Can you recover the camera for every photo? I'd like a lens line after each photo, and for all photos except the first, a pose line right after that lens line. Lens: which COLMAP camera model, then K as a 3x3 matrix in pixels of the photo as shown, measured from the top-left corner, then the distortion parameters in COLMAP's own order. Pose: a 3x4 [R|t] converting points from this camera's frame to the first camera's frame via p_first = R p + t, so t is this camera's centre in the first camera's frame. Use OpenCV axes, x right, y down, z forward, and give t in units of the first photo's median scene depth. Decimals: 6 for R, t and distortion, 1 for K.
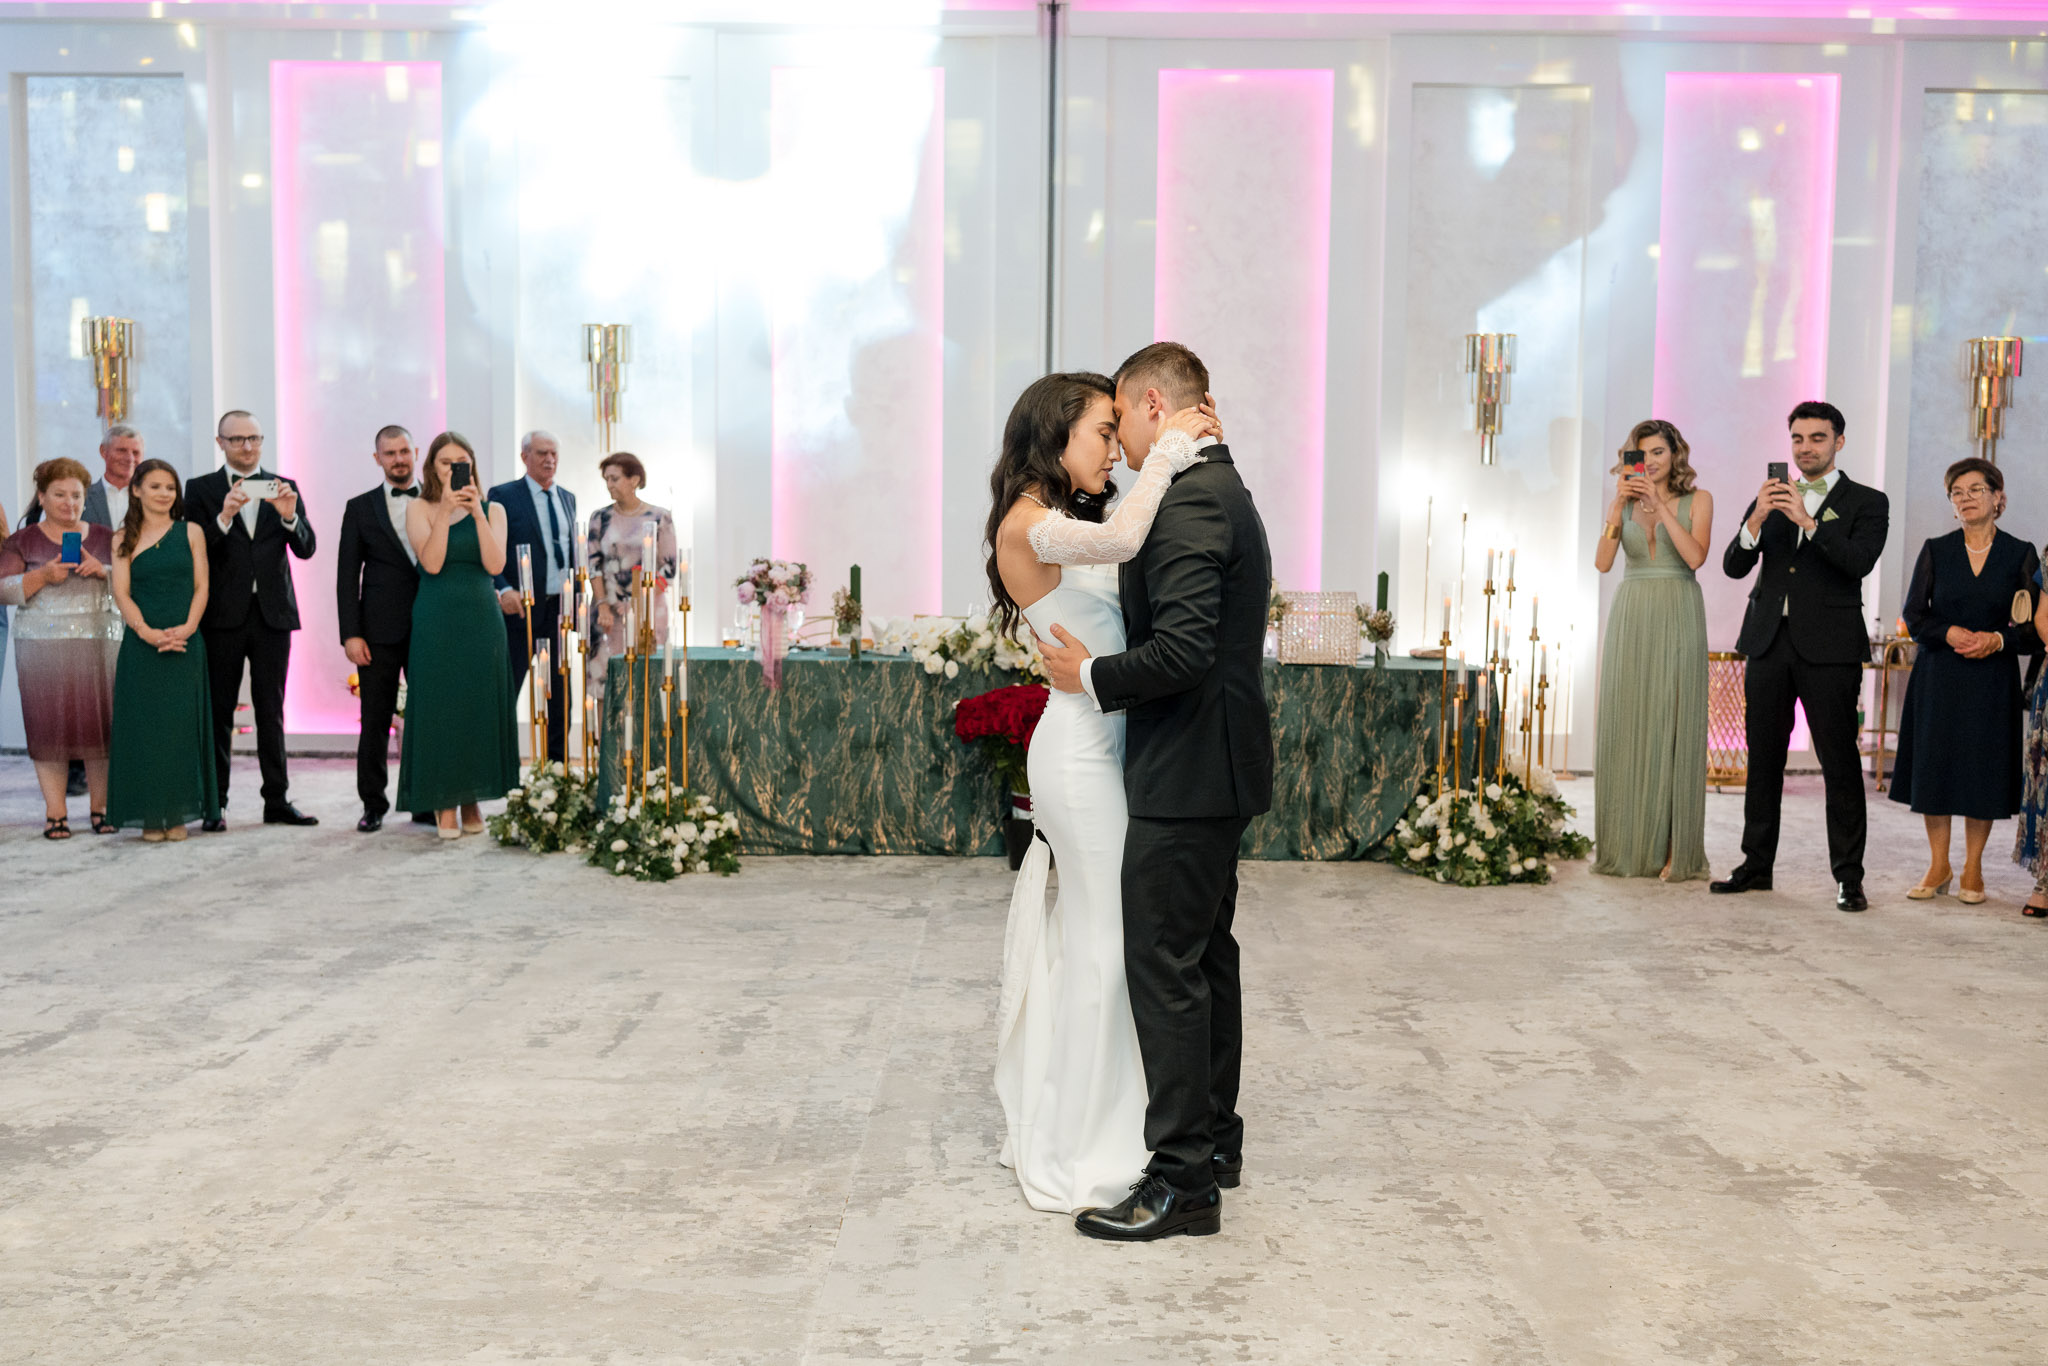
lens RADIAL K [[1863.6, 0, 1019.4], [0, 1863.6, 692.9], [0, 0, 1]] dist [0.001623, -0.019788]
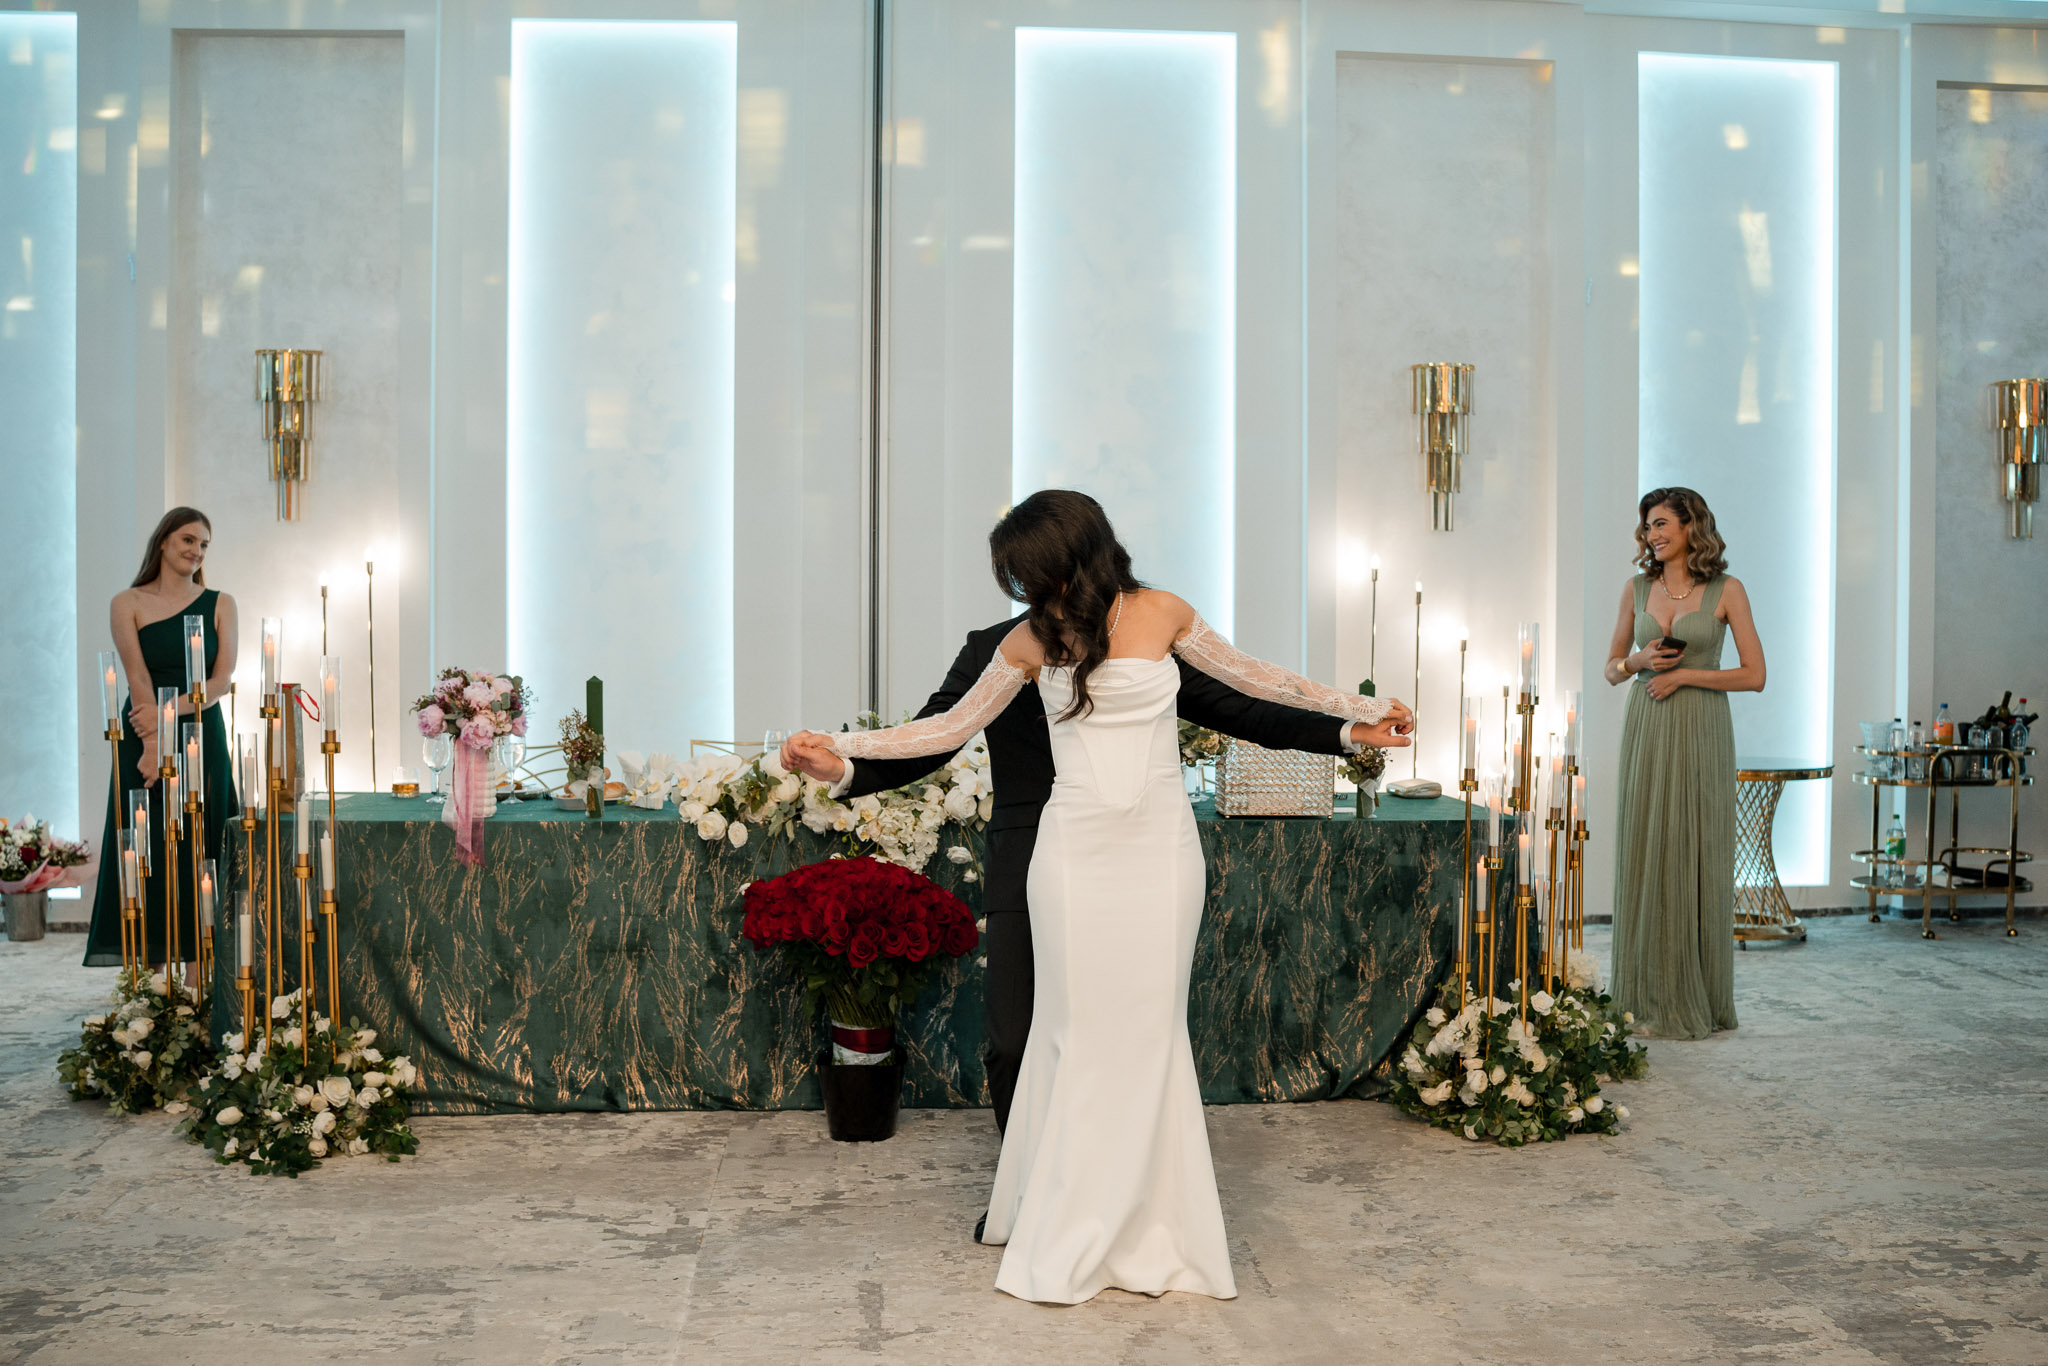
lens RADIAL K [[1964.6, 0, 1024.0], [0, 1964.6, 683.0], [0, 0, 1]] dist [-0.194422, 0.213903]
pose [[0.995439, -0.009845, 0.094894, -0.000535], [0.014478, 0.998730, -0.048261, -0.031942], [-0.094298, 0.049415, 0.994317, 0.302109]]
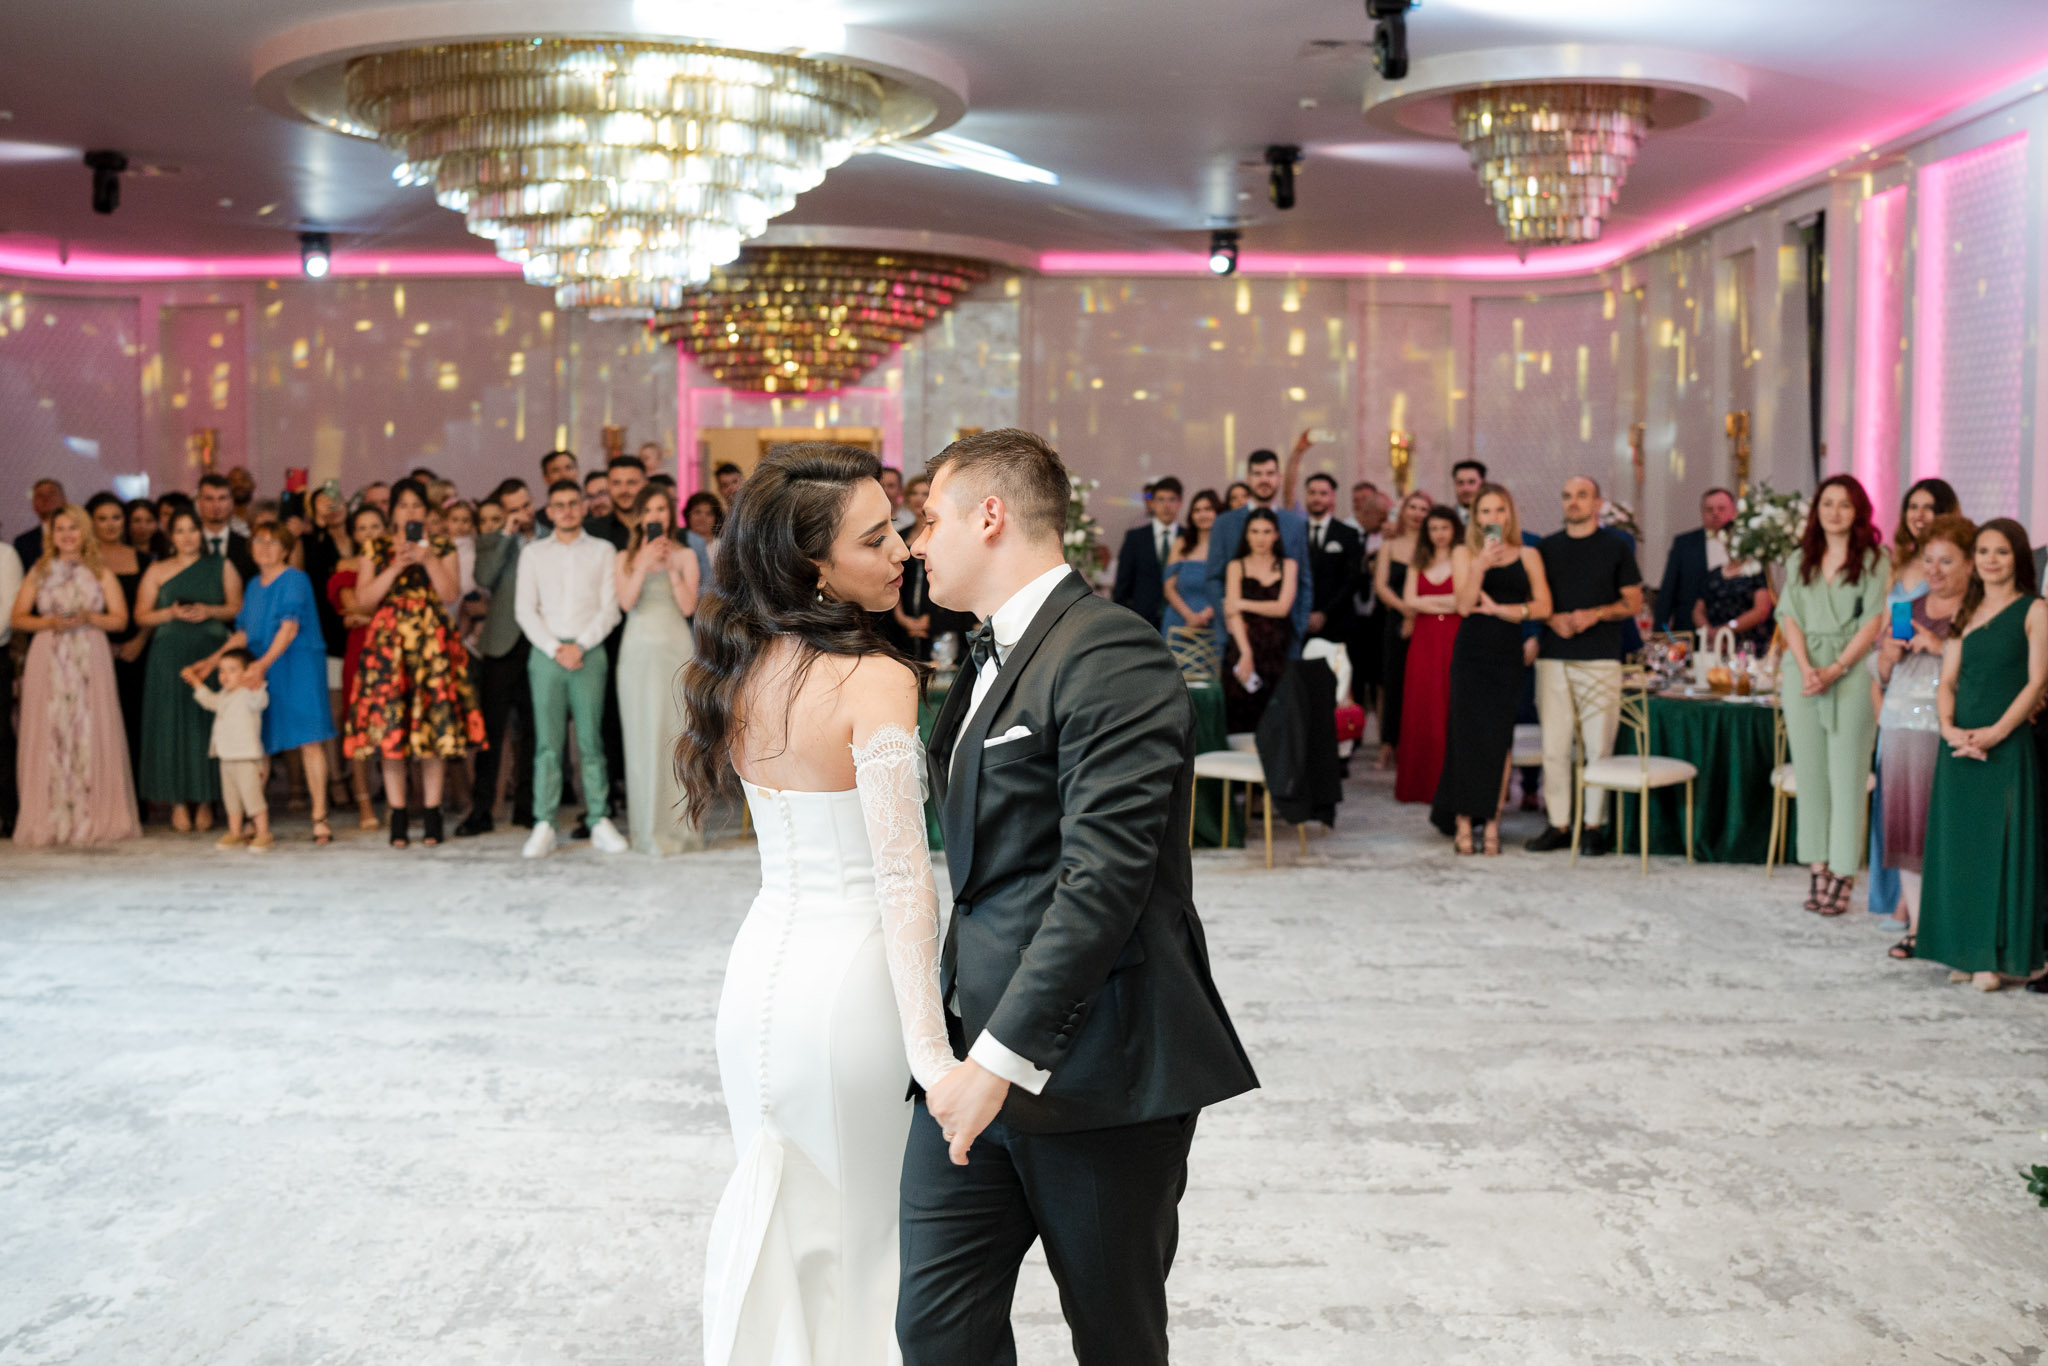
lens RADIAL K [[2122.9, 0, 1024.0], [0, 2122.9, 683.0], [0, 0, 1]] dist [-0.195872, 0.233454]
pose [[0.007844, 0.067166, -0.997711, 0.436479], [-0.088747, 0.993851, 0.066208, -0.078124], [0.996023, 0.088024, 0.013756, 0.619528]]
